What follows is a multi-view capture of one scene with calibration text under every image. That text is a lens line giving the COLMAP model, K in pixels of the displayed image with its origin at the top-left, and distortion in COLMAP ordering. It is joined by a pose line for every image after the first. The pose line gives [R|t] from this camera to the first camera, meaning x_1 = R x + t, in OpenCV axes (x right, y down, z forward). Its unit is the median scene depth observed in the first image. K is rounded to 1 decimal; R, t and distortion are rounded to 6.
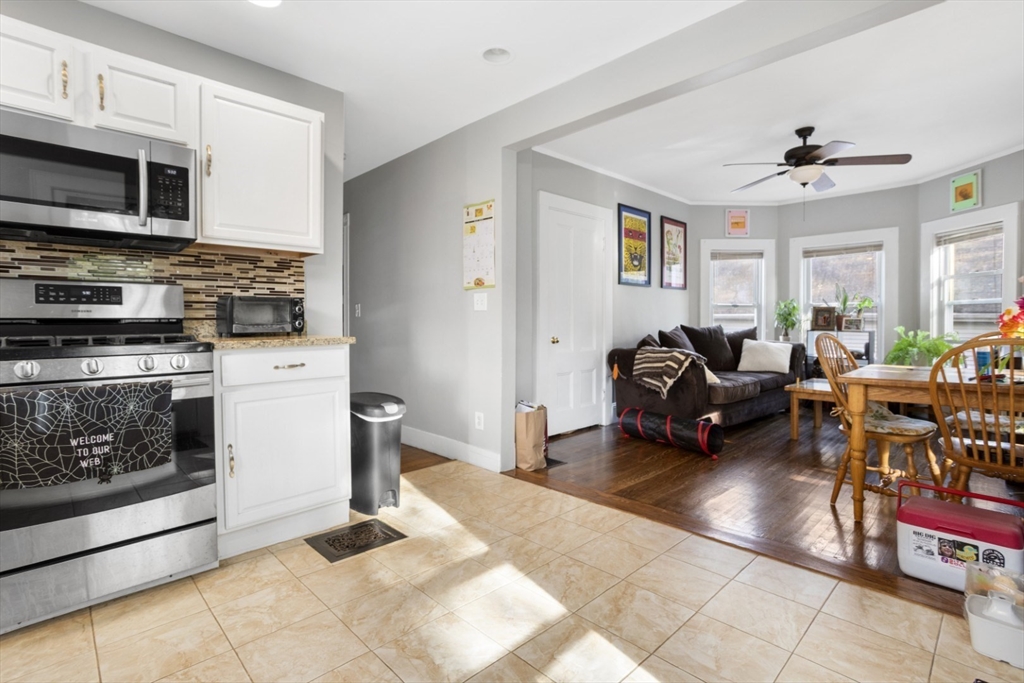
lens RADIAL K [[491.4, 0, 517.0], [0, 491.4, 328.9], [0, 0, 1]] dist [-0.049295, 0.029706]
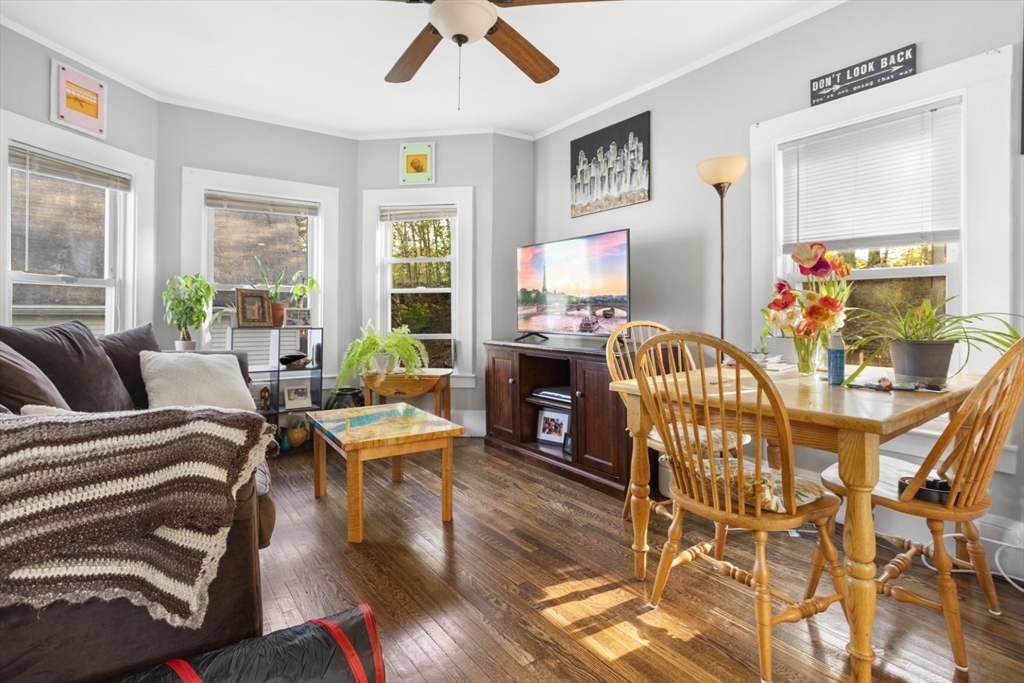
lens RADIAL K [[503.2, 0, 512.4], [0, 503.2, 309.2], [0, 0, 1]] dist [-0.054975, 0.034419]
pose [[0.154347, 0.011411, 0.987951, 0.068204], [0.019408, 0.999705, -0.014579, -0.005591], [-0.987826, 0.021424, 0.154080, 0.652357]]
